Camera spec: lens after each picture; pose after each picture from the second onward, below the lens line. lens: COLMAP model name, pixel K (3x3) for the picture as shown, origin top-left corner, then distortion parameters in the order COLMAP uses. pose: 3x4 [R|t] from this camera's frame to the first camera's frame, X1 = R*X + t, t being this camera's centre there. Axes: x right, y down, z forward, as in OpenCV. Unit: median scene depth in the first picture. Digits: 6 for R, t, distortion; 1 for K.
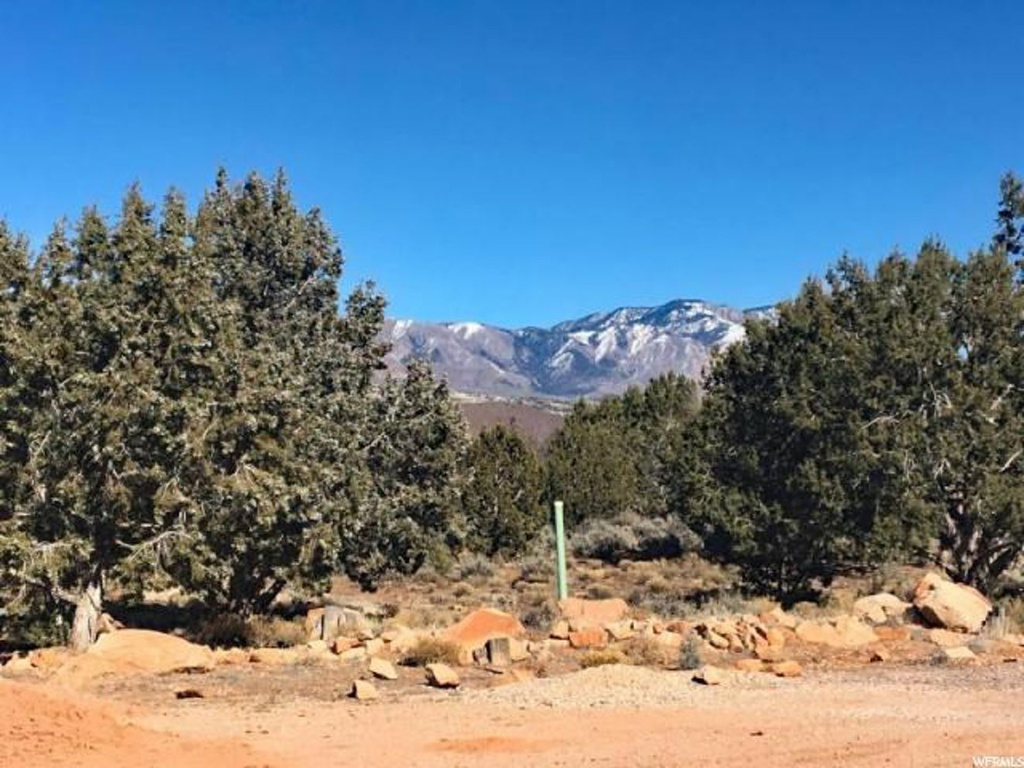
lens RADIAL K [[1919.8, 0, 513.2], [0, 1919.8, 385.0], [0, 0, 1]] dist [0.027690, 0.000000]
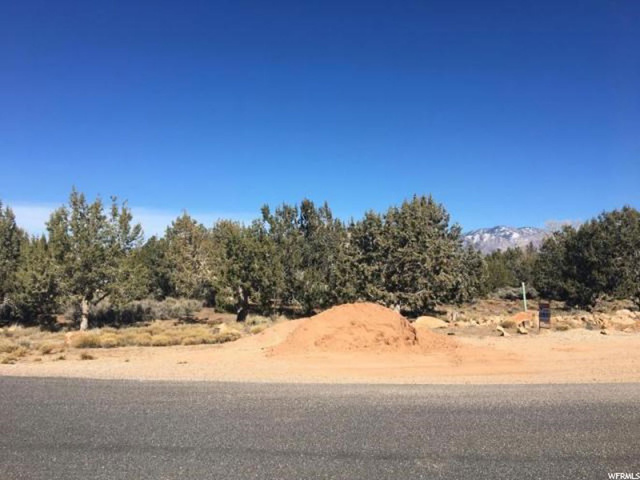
lens RADIAL K [[518.1, 0, 318.4], [0, 518.1, 239.6], [0, 0, 1]] dist [0.007264, -0.027838]
pose [[0.969291, -0.022258, -0.244906, -0.097425], [0.016308, 0.999521, -0.026297, 0.000328], [0.245374, 0.021495, 0.969190, -0.022772]]
